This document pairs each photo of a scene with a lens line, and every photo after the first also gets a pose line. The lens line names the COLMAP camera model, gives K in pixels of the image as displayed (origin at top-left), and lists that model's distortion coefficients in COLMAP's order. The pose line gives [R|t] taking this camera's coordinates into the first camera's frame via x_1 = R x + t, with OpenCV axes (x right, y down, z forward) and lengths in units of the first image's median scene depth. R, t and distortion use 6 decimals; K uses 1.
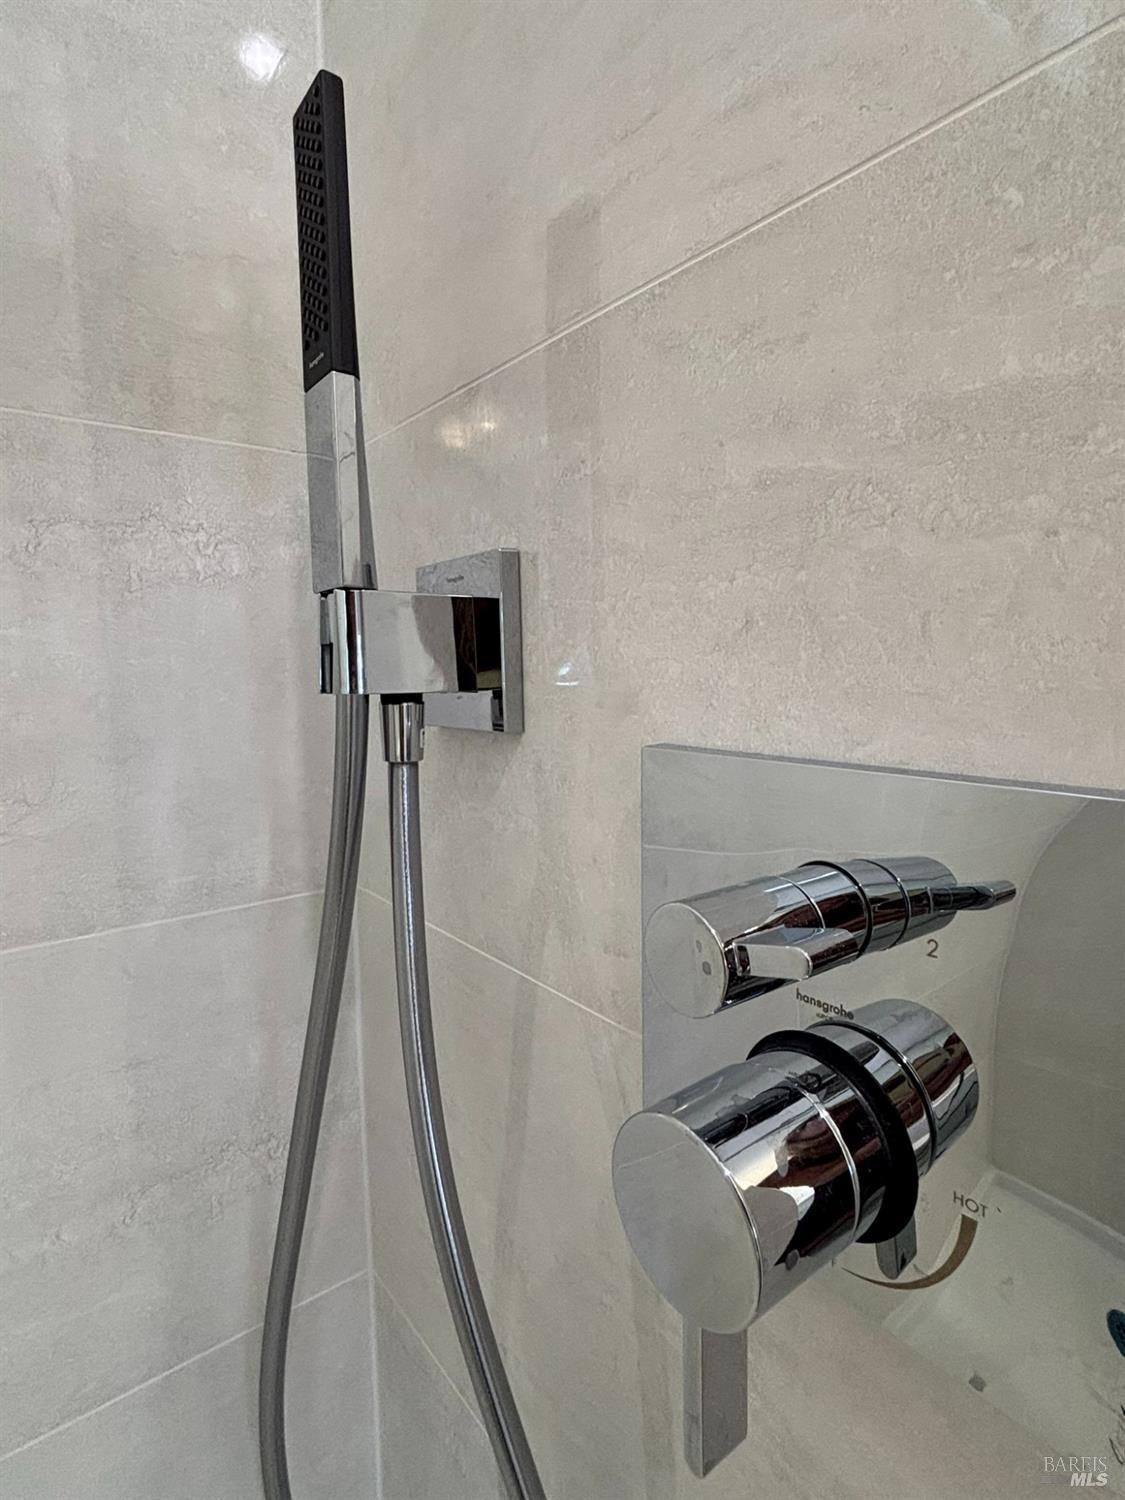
lens RADIAL K [[783.4, 0, 570.3], [0, 783.4, 741.9], [0, 0, 1]] dist [-0.004696, -0.000132]
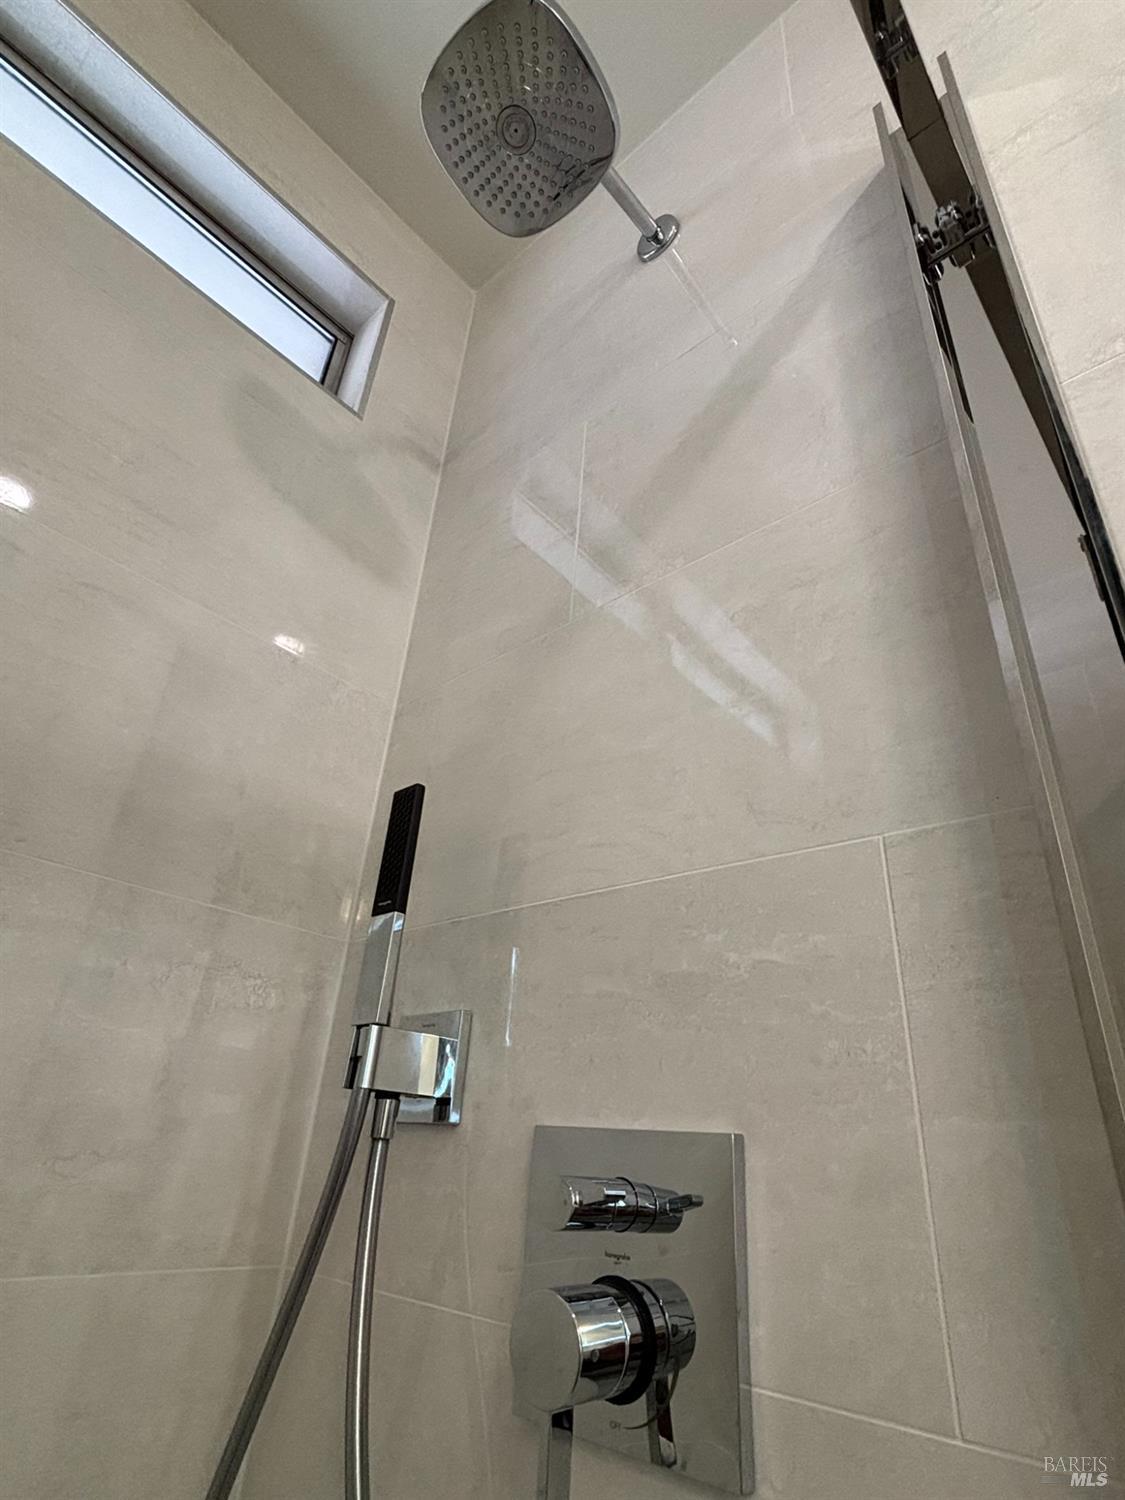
lens RADIAL K [[783.4, 0, 576.3], [0, 783.4, 750.2], [0, 0, 1]] dist [-0.004696, -0.000132]
pose [[0.980713, 0.150610, 0.124577, -0.158594], [-0.058647, 0.834750, -0.547497, 0.245142], [-0.186449, 0.529631, 0.827483, -0.948334]]
